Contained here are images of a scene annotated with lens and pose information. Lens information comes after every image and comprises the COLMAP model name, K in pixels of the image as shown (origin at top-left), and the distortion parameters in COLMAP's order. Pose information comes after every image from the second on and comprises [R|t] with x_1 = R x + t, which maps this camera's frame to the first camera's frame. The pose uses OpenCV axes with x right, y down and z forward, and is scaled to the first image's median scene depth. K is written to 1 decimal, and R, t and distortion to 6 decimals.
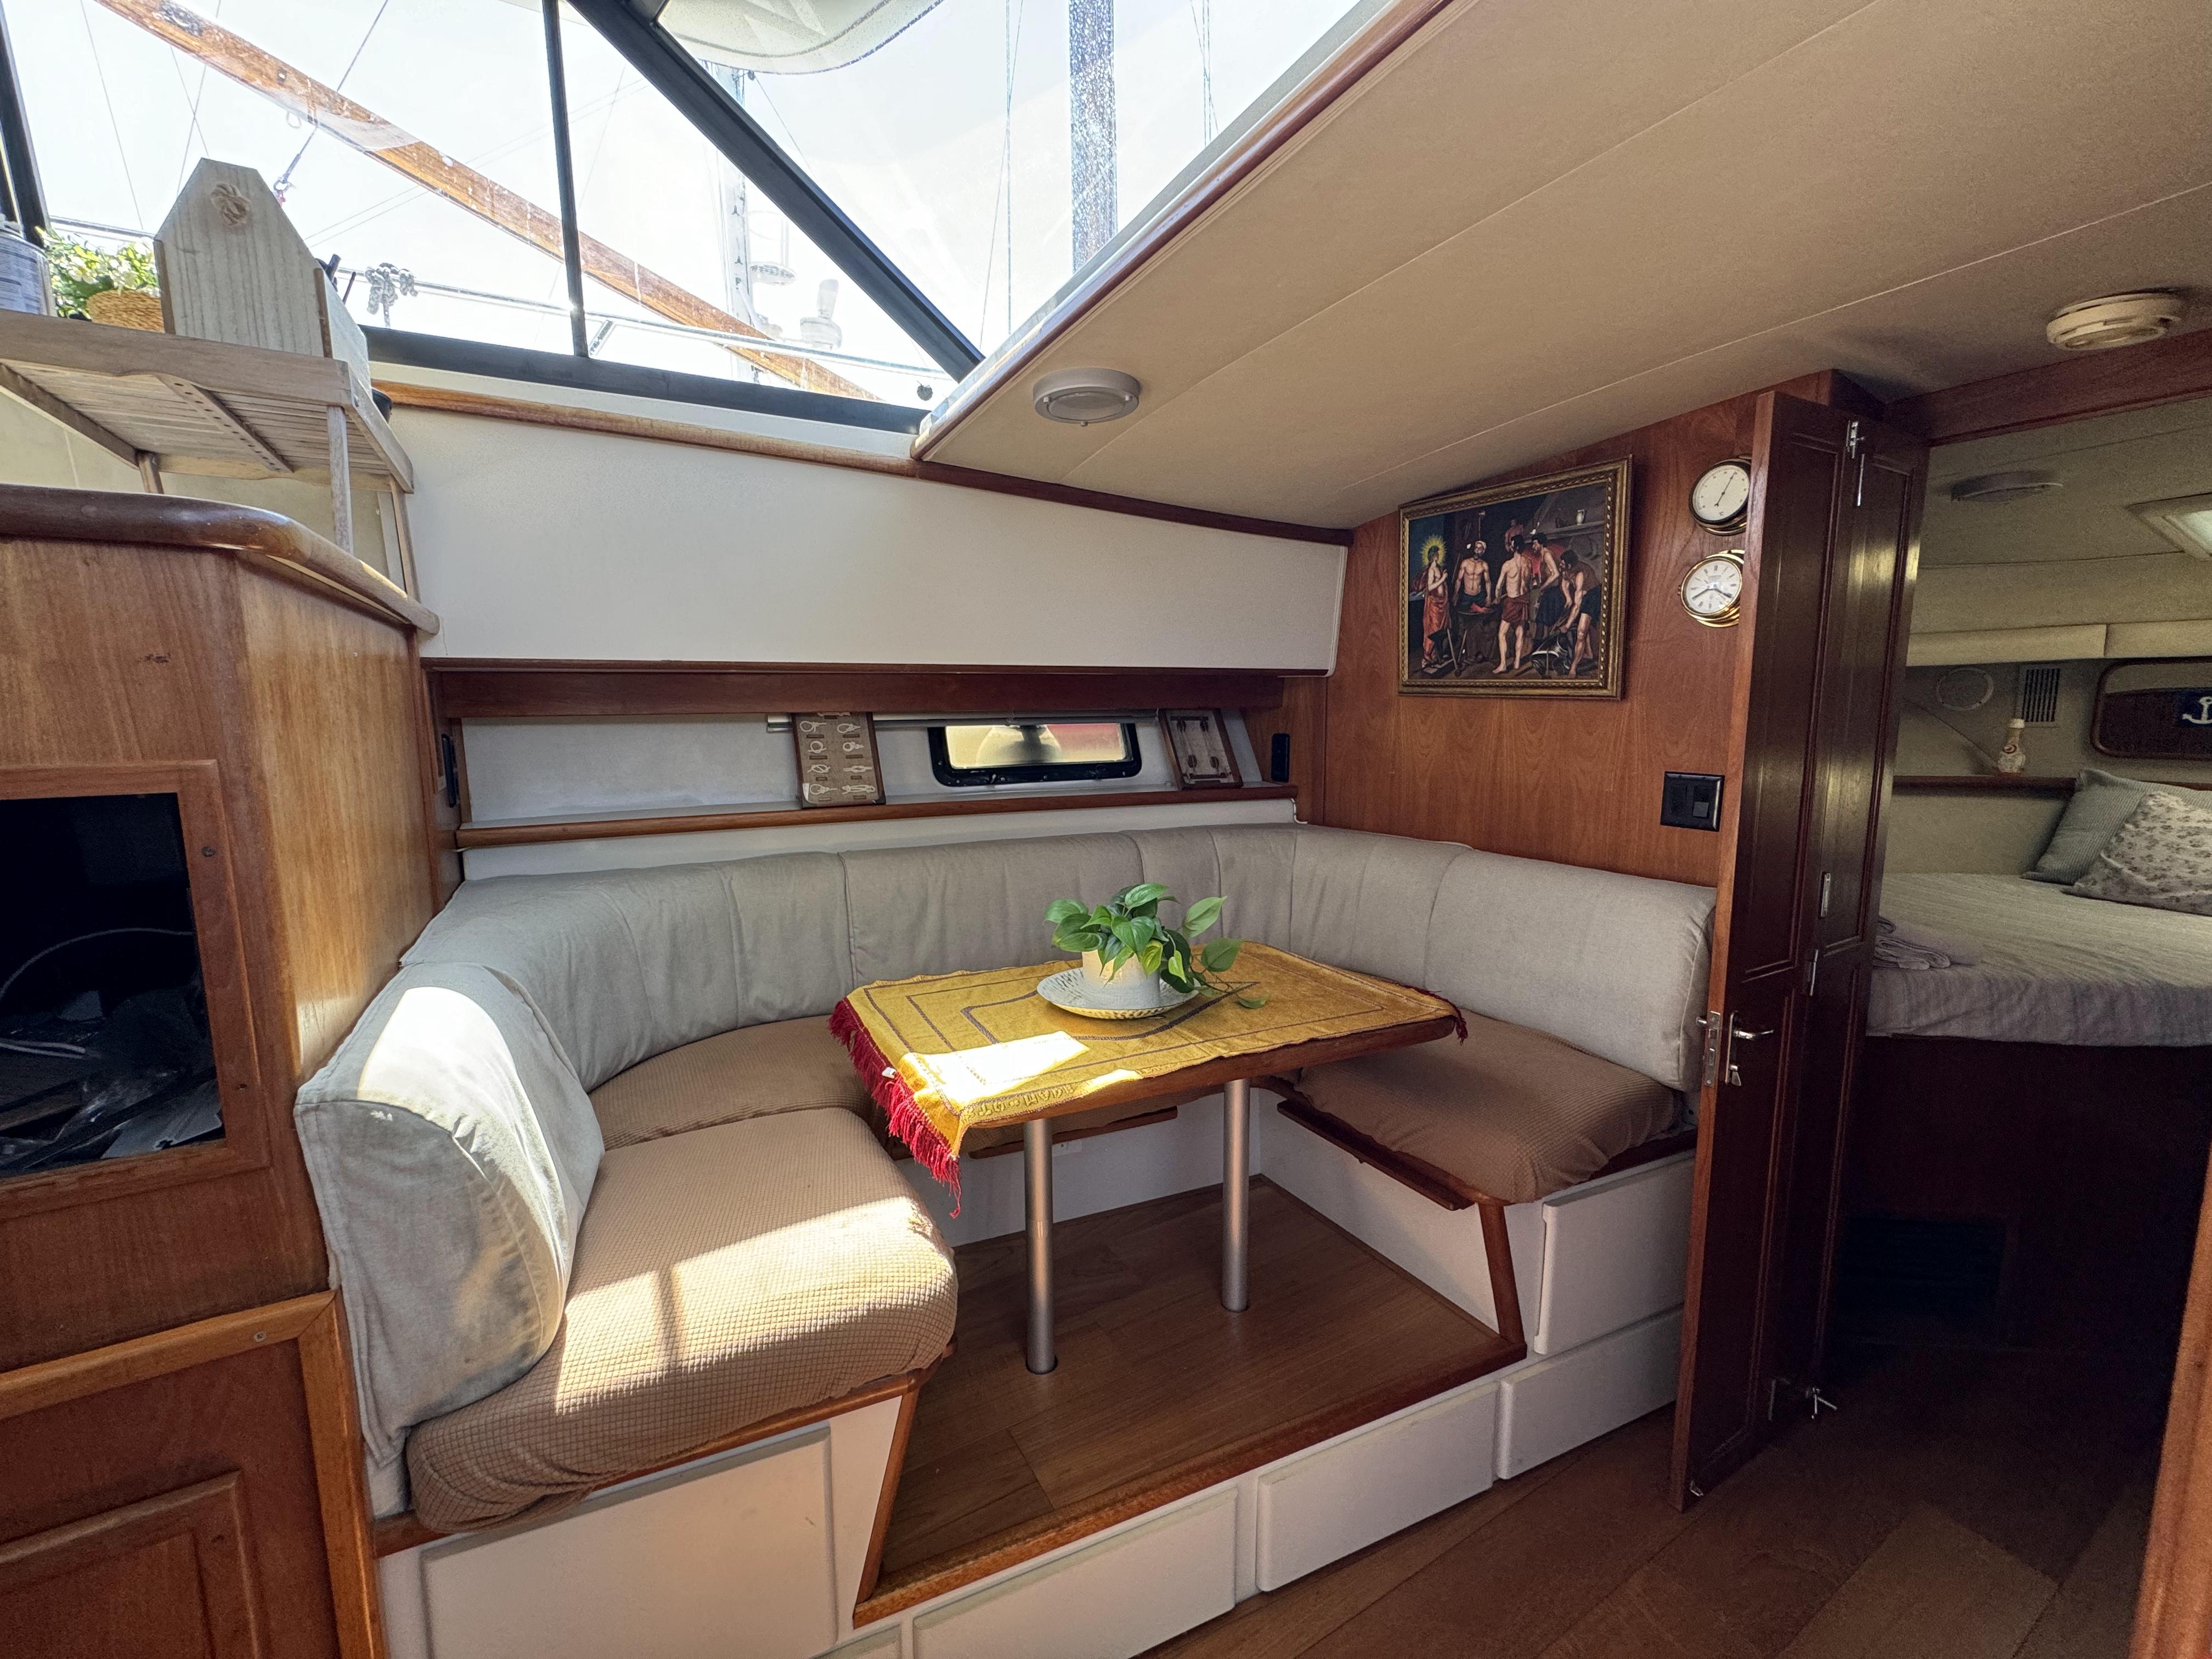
lens RADIAL K [[875.6, 0, 1106.0], [0, 875.6, 829.5], [0, 0, 1]] dist [-0.004490, 0.000219]
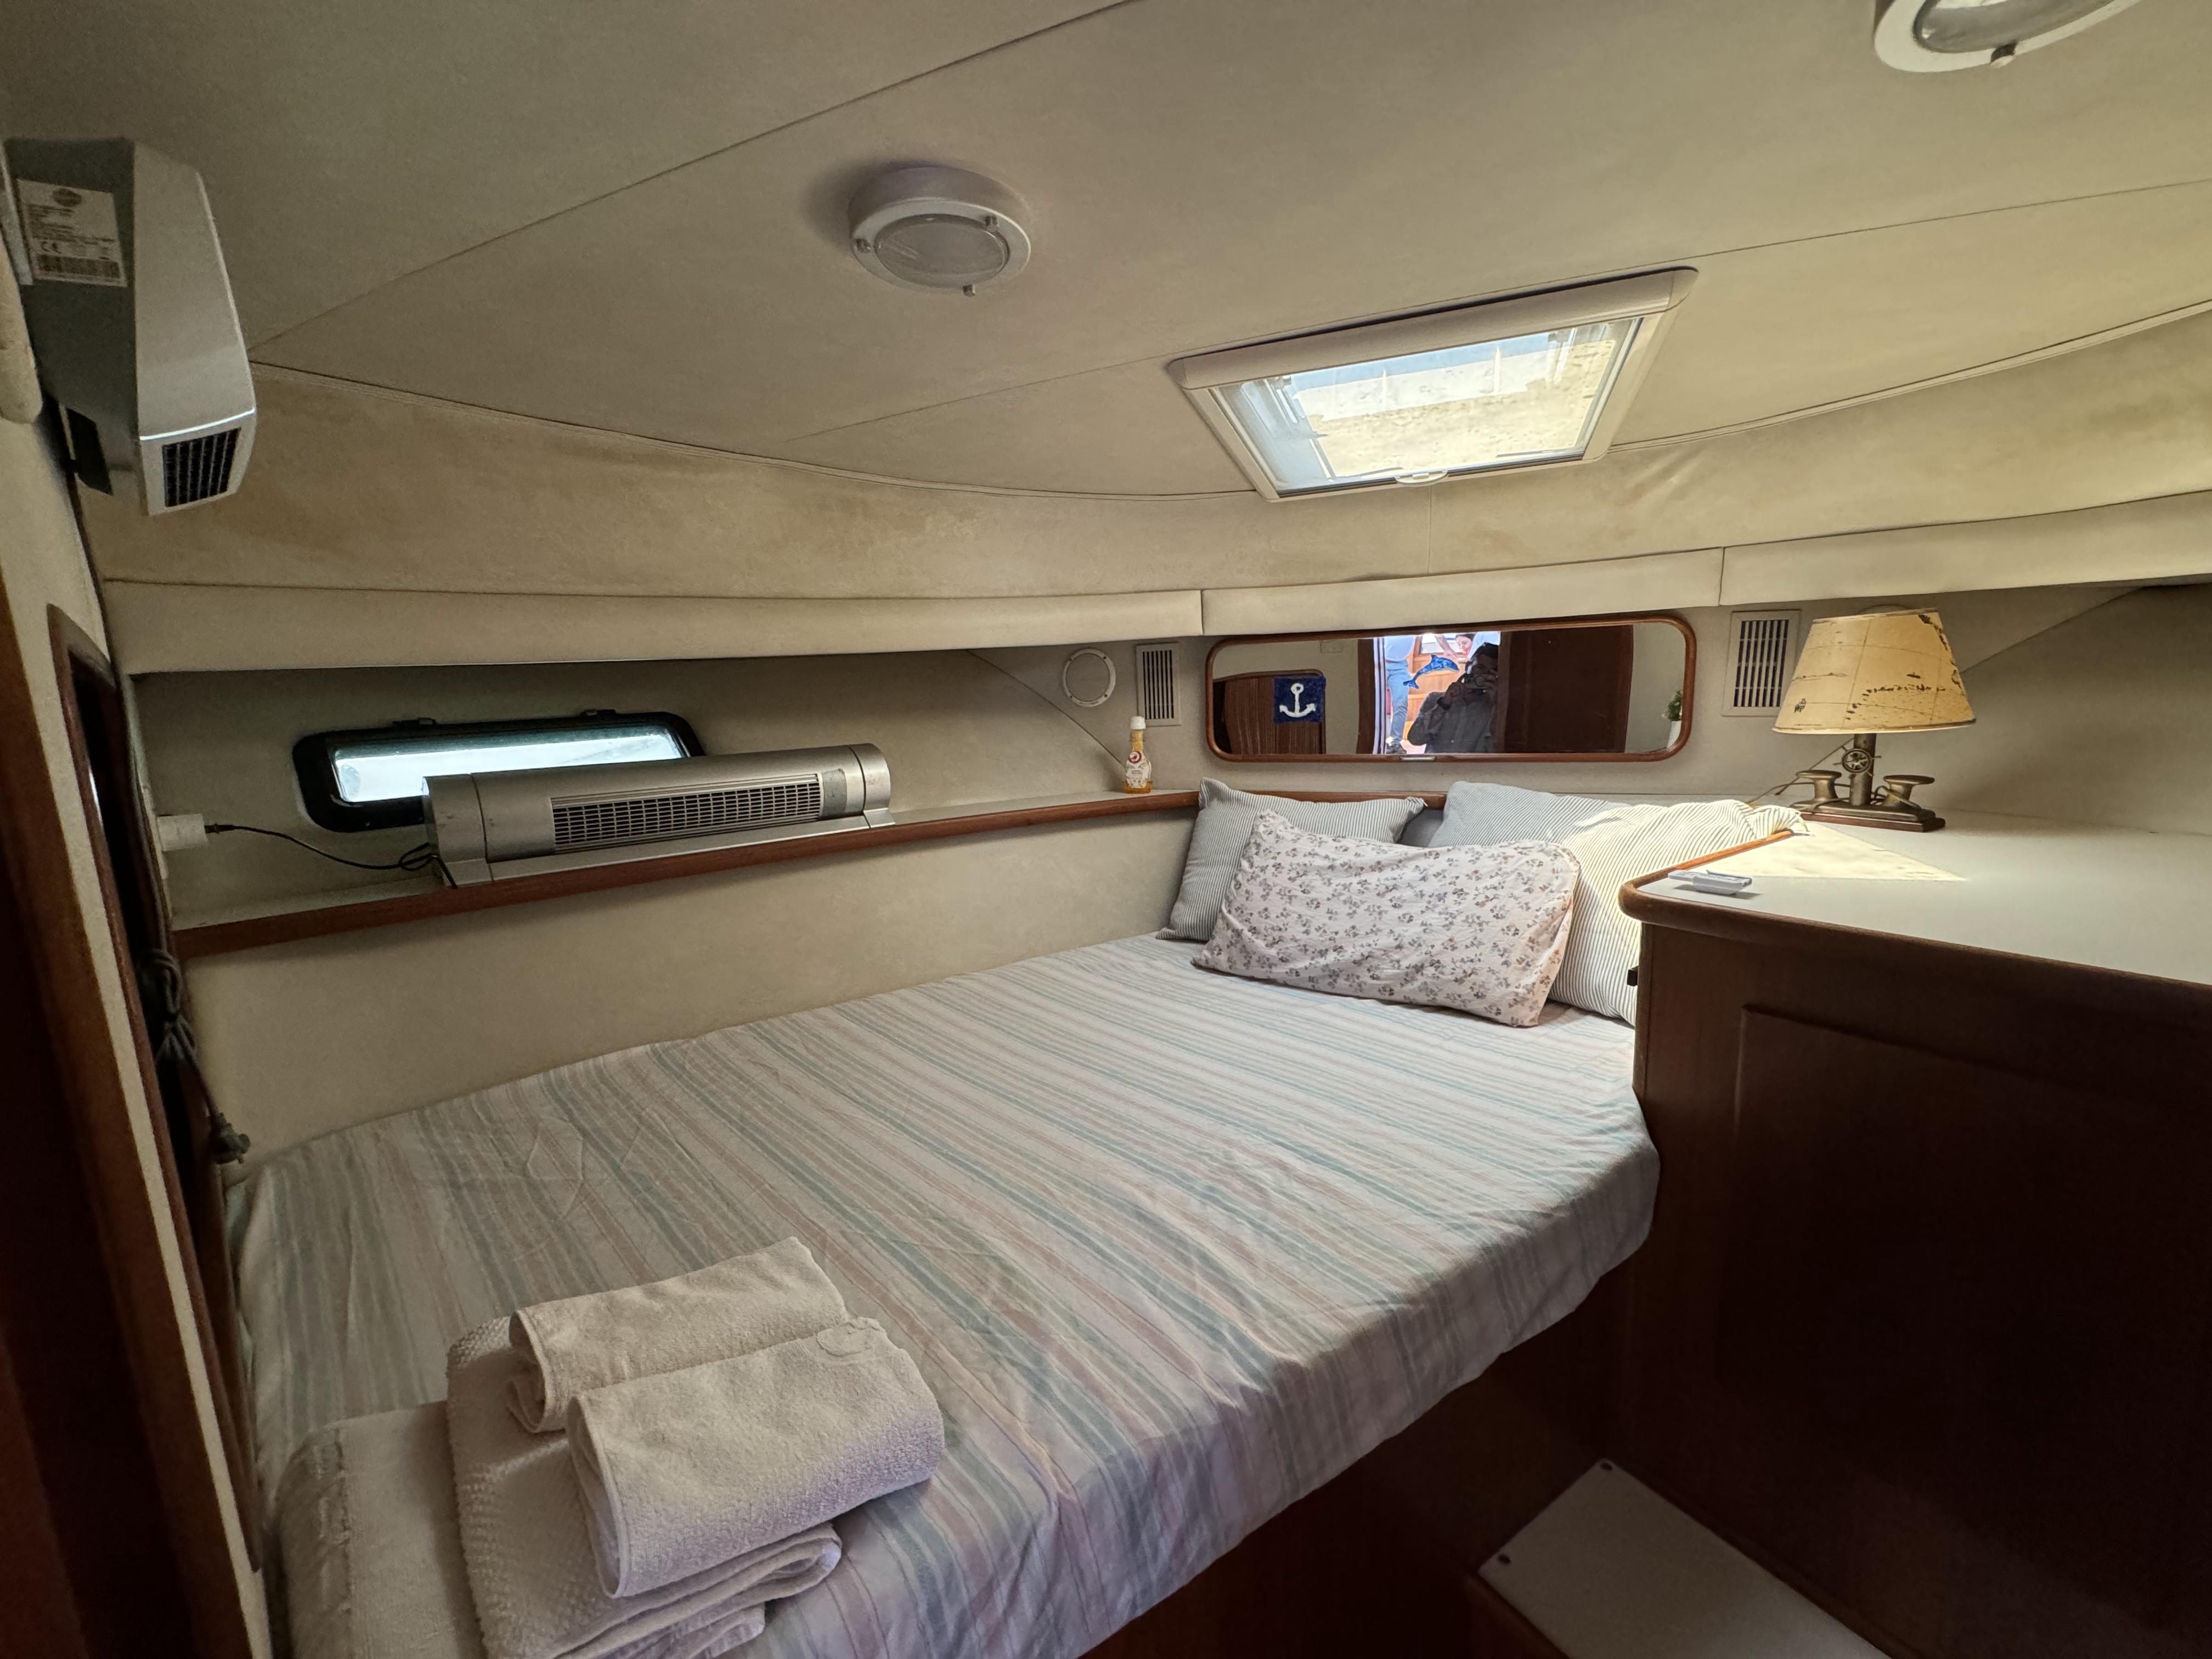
lens RADIAL K [[884.0, 0, 1106.0], [0, 884.0, 829.5], [0, 0, 1]] dist [-0.001293, 0.000515]
pose [[0.780276, -0.126931, 0.612420, 0.603760], [0.118683, 0.991448, 0.054277, -0.083137], [-0.614071, 0.030333, 0.788667, 0.462219]]
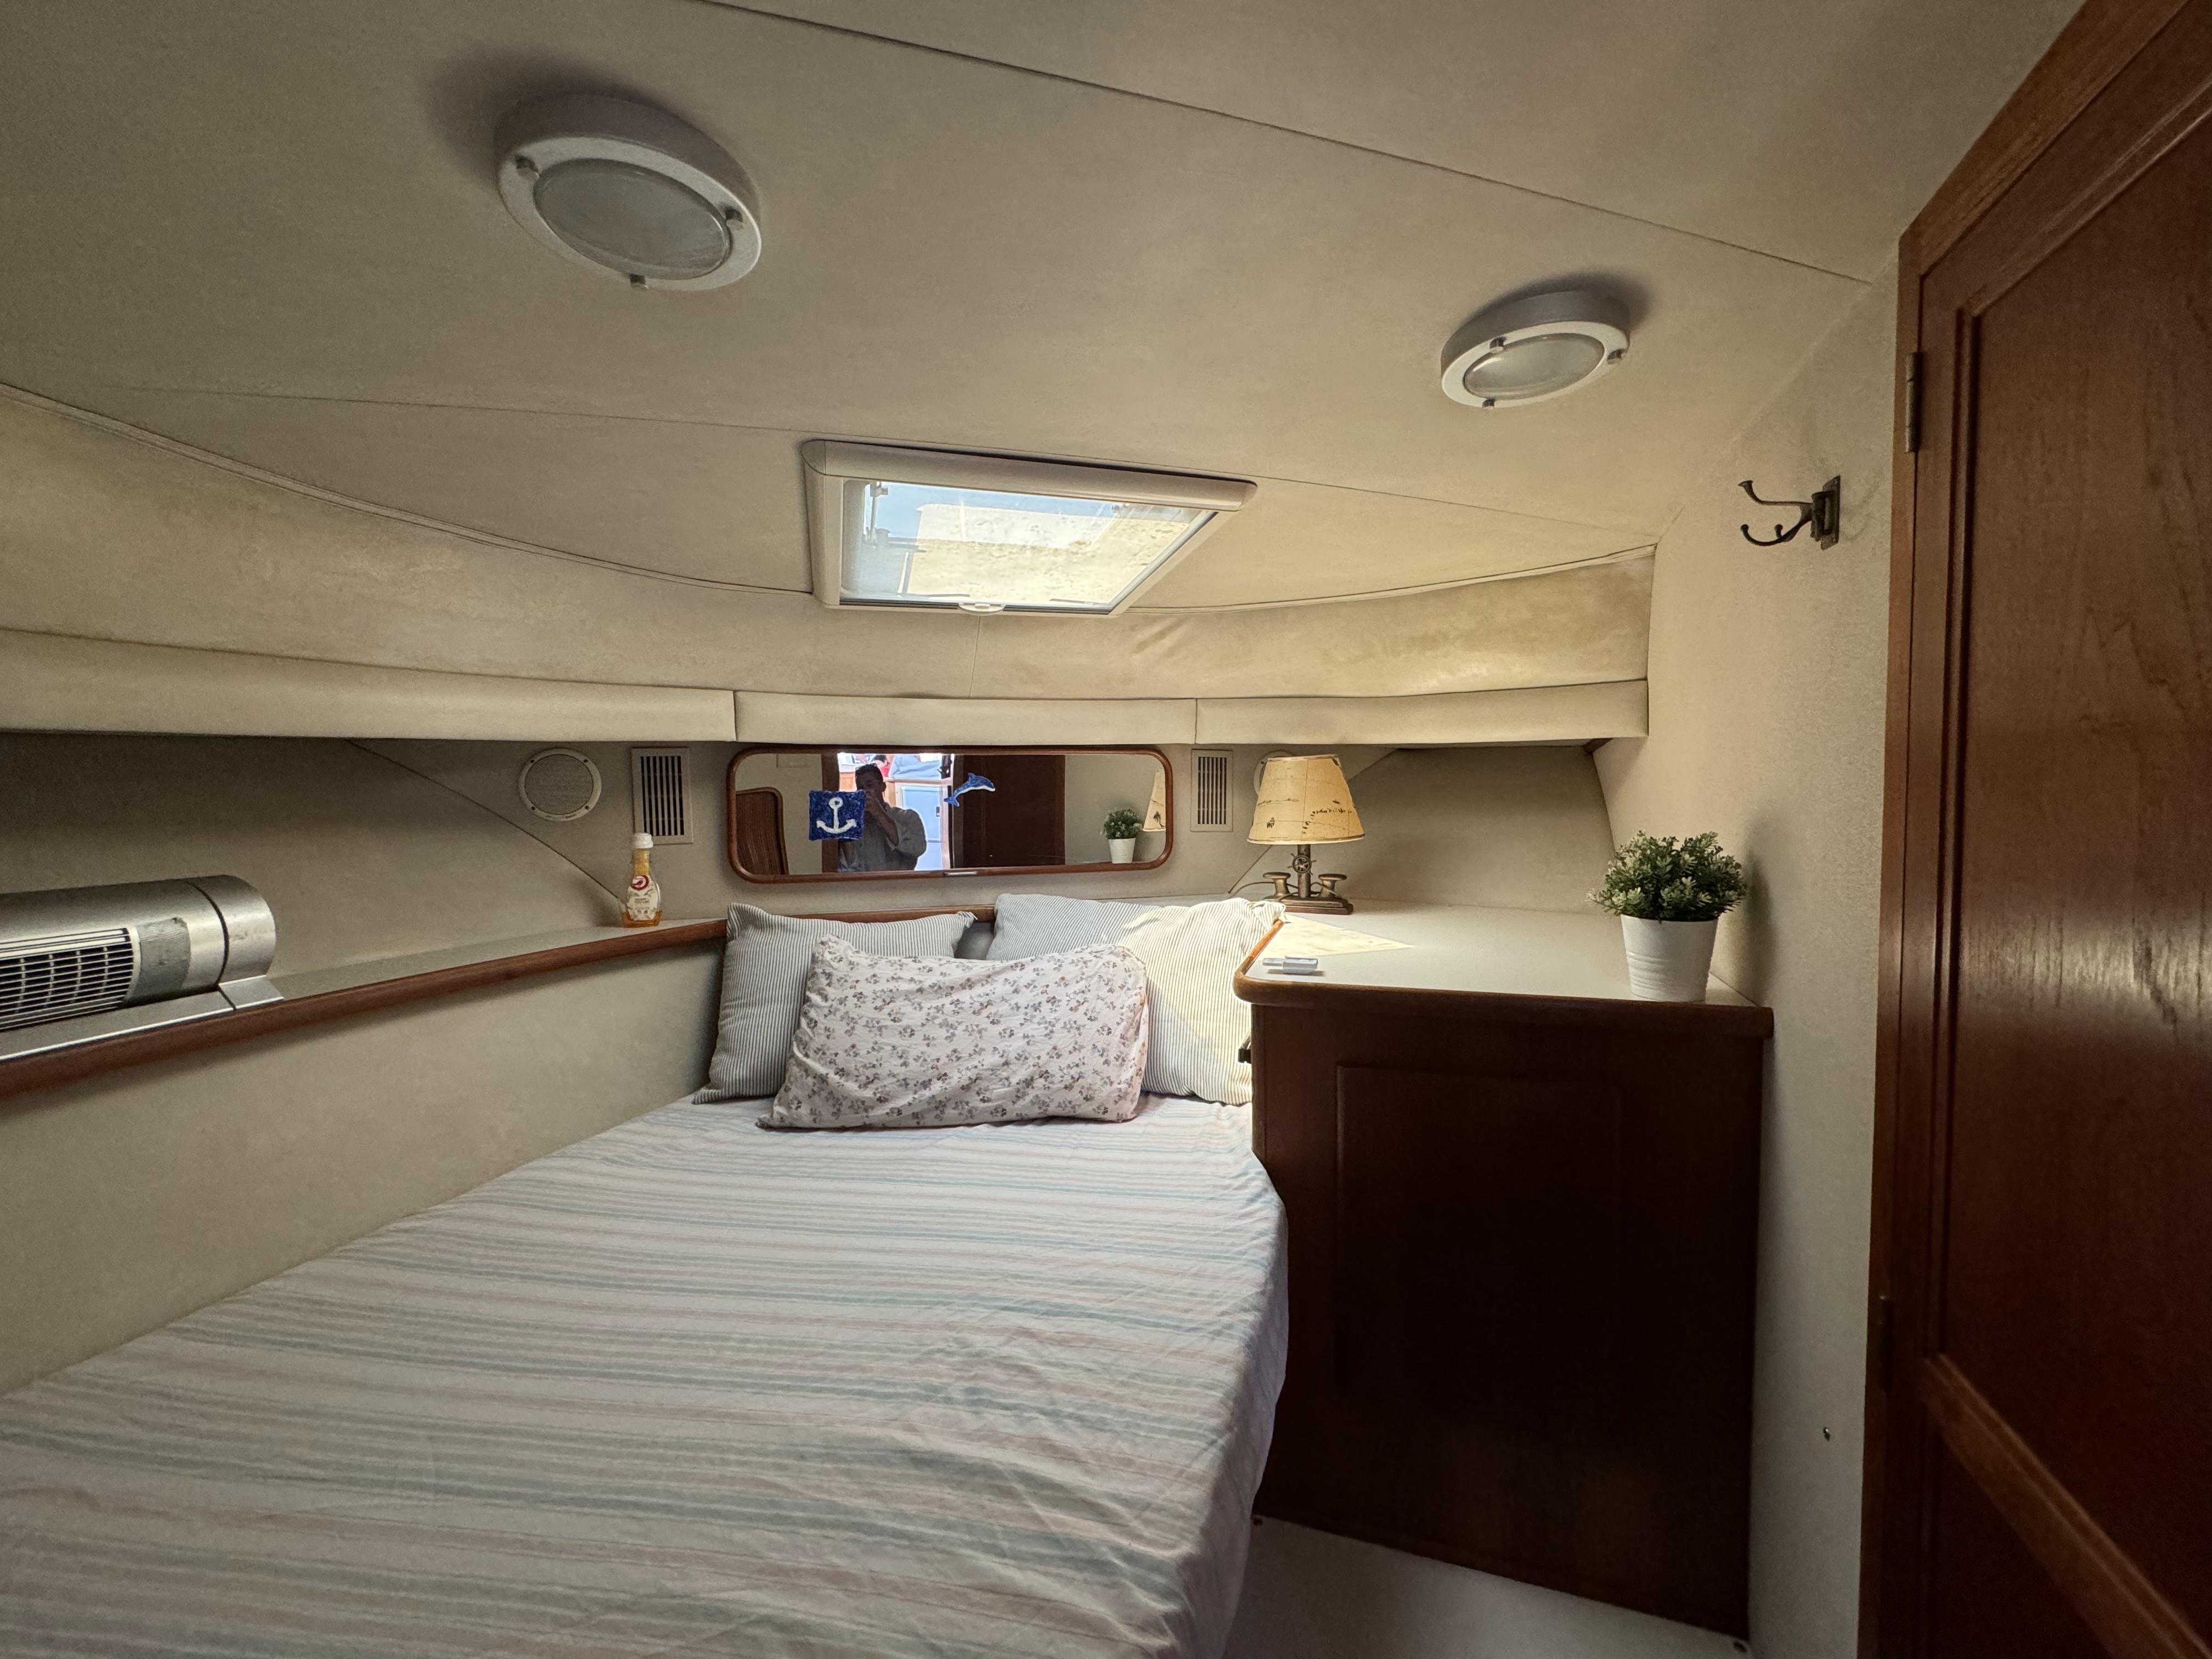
lens RADIAL K [[884.0, 0, 1106.0], [0, 884.0, 829.5], [0, 0, 1]] dist [-0.001293, 0.000515]
pose [[0.220916, -0.044632, 0.974271, 0.561092], [0.140200, 0.990030, 0.013564, -0.101933], [-0.965163, 0.133596, 0.224971, 0.598208]]
